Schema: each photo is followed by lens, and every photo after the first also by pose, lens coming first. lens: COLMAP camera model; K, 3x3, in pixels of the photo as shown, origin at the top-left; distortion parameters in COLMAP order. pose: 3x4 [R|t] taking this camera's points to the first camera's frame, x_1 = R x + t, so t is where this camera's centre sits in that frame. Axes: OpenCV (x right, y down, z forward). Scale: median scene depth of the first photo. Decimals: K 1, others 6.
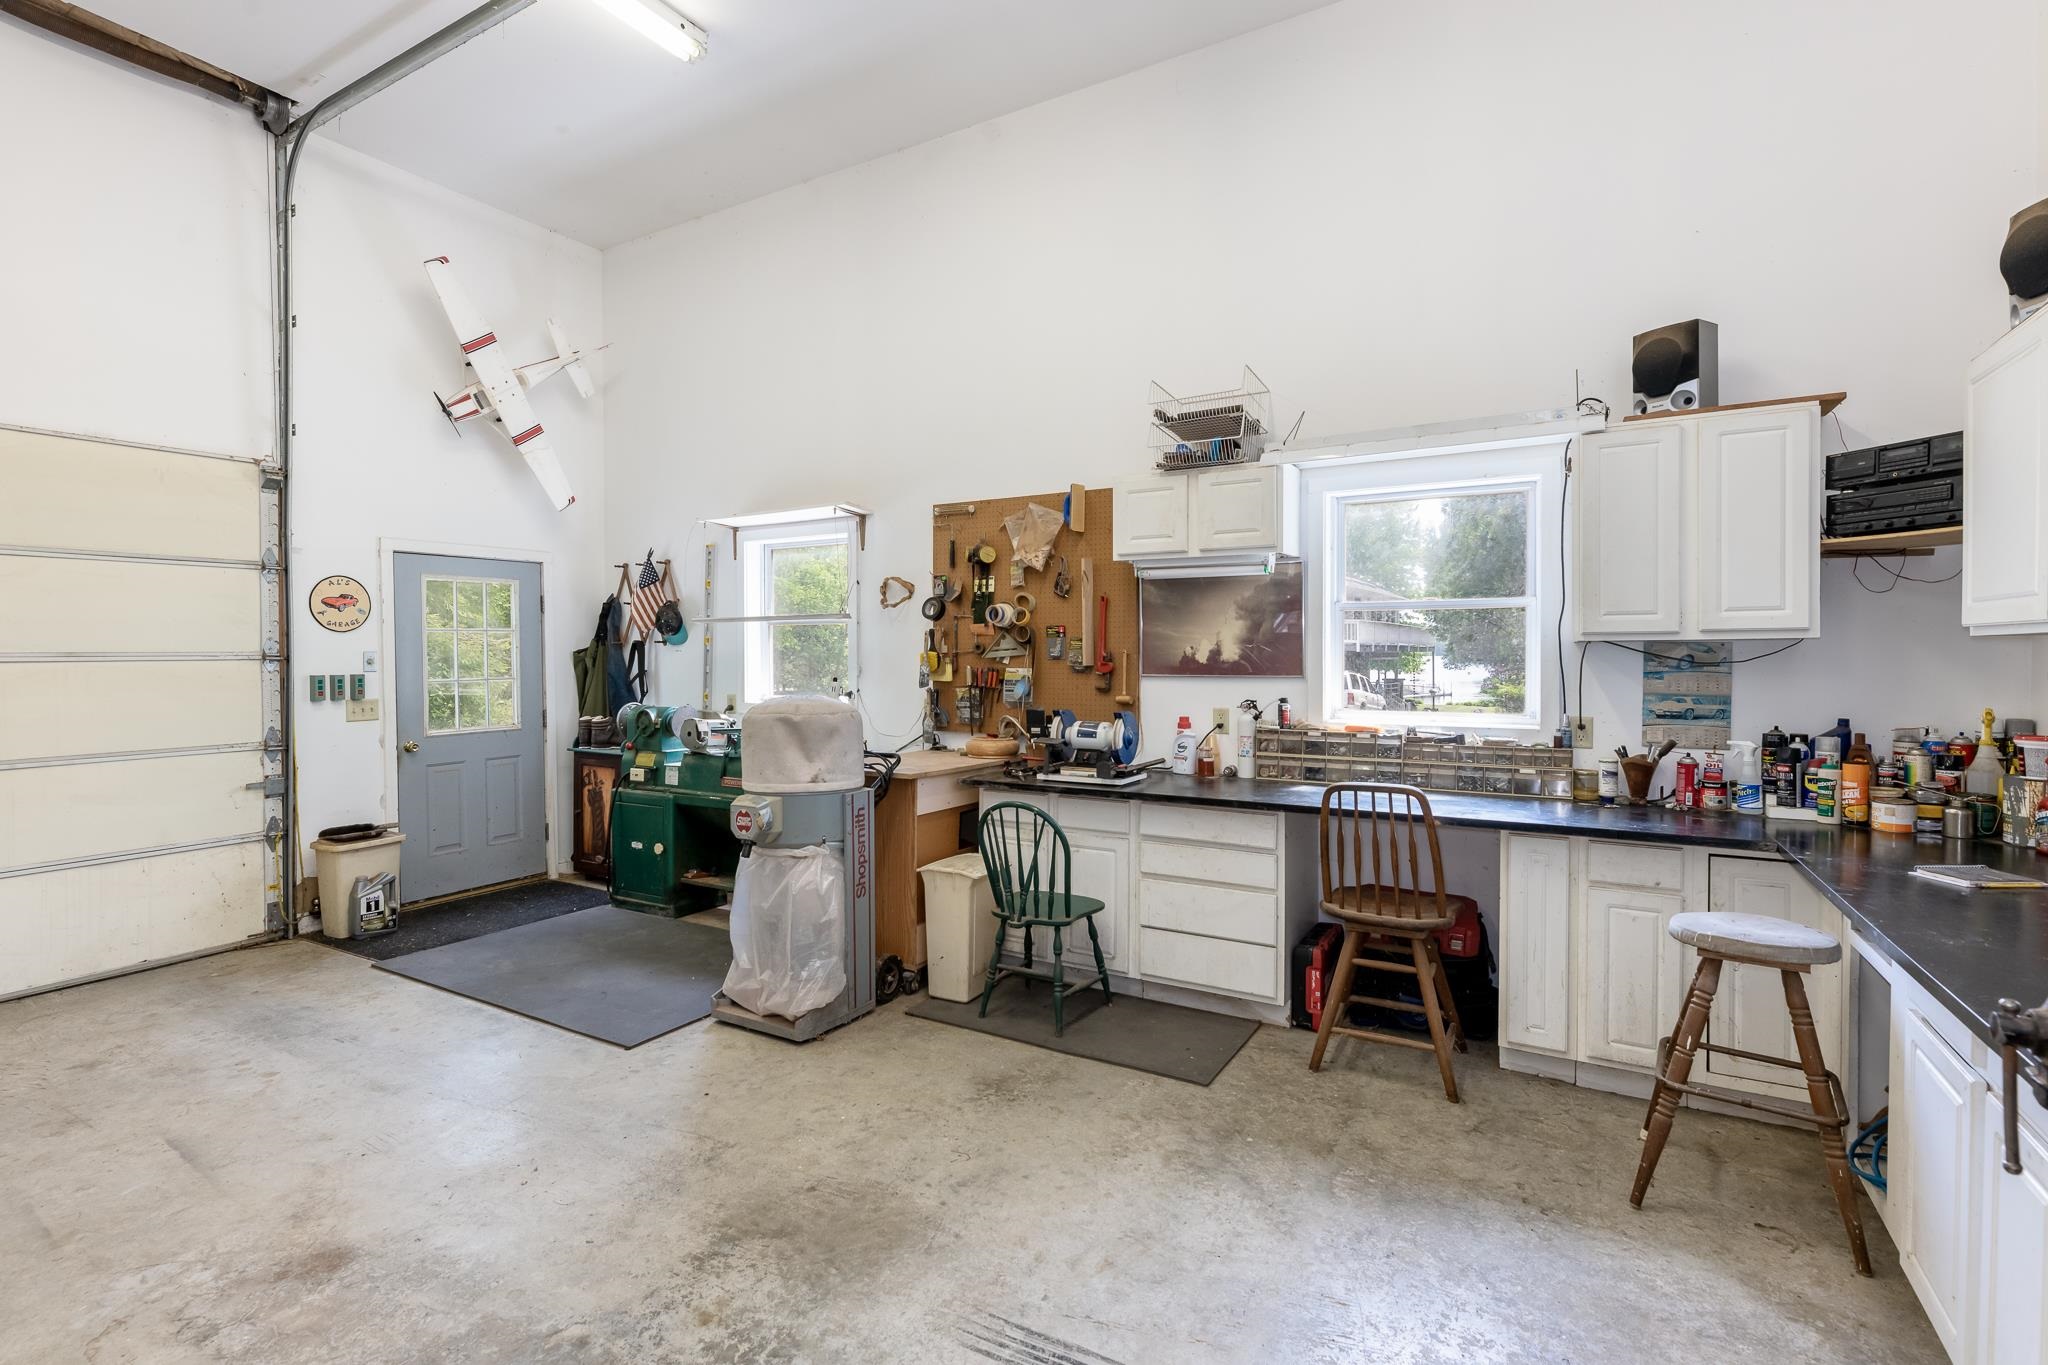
lens RADIAL K [[942.2, 0, 1024.0], [0, 942.2, 682.5], [0, 0, 1]] dist [0.000812, 0.000360]
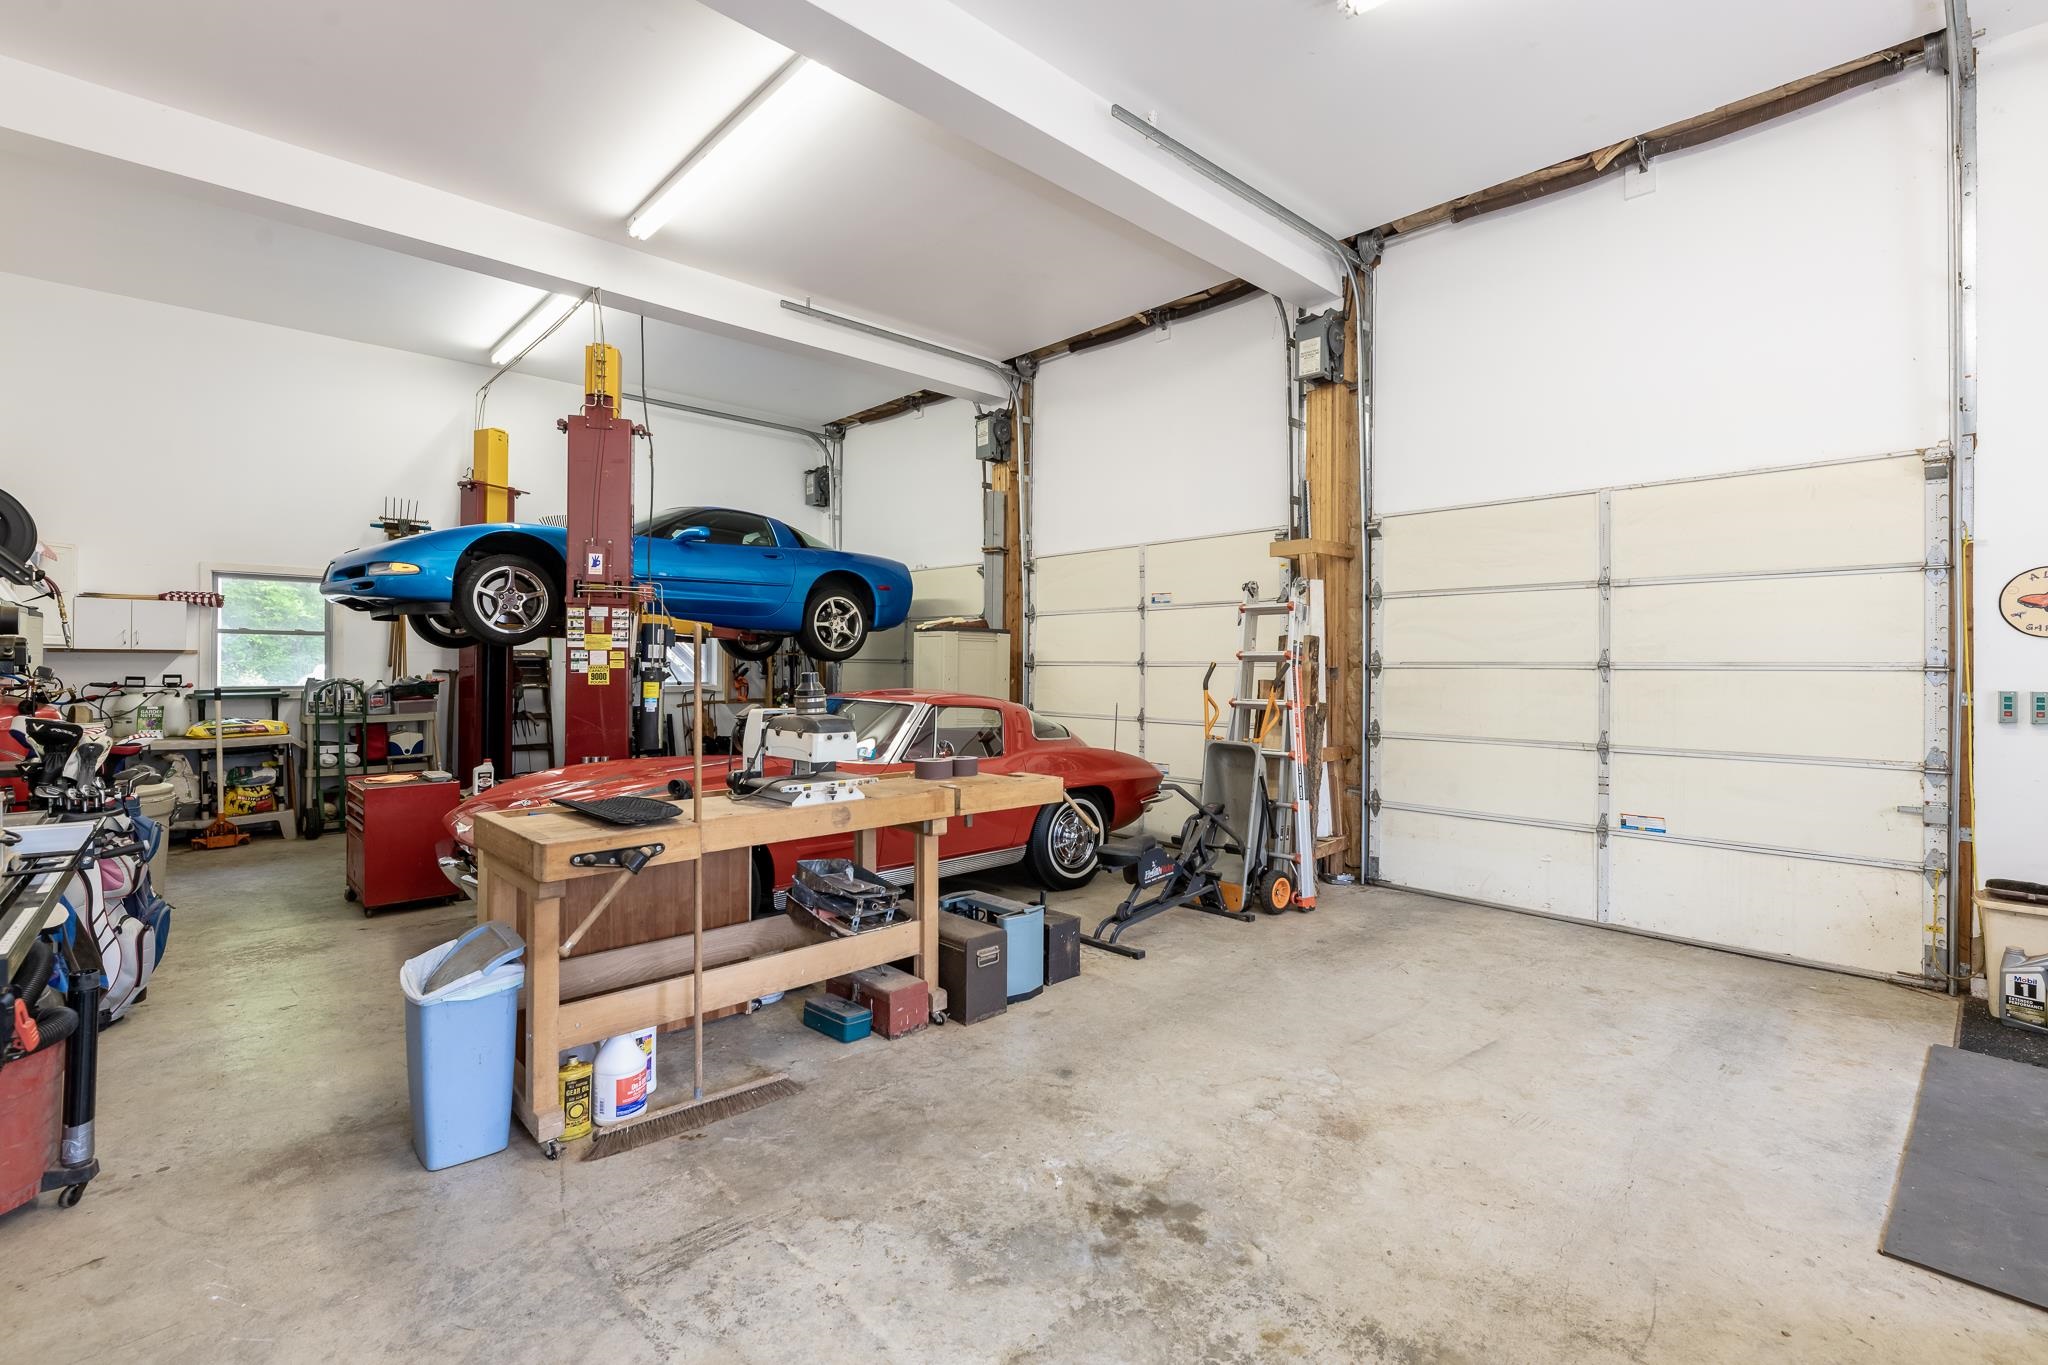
lens RADIAL K [[924.6, 0, 1023.6], [0, 924.6, 676.8], [0, 0, 1]] dist [0.000415, 0.000218]
pose [[-0.287155, 0.017130, -0.957731, 0.318204], [-0.035076, 0.998981, 0.028385, -0.015676], [0.957242, 0.041744, -0.286262, 0.489892]]
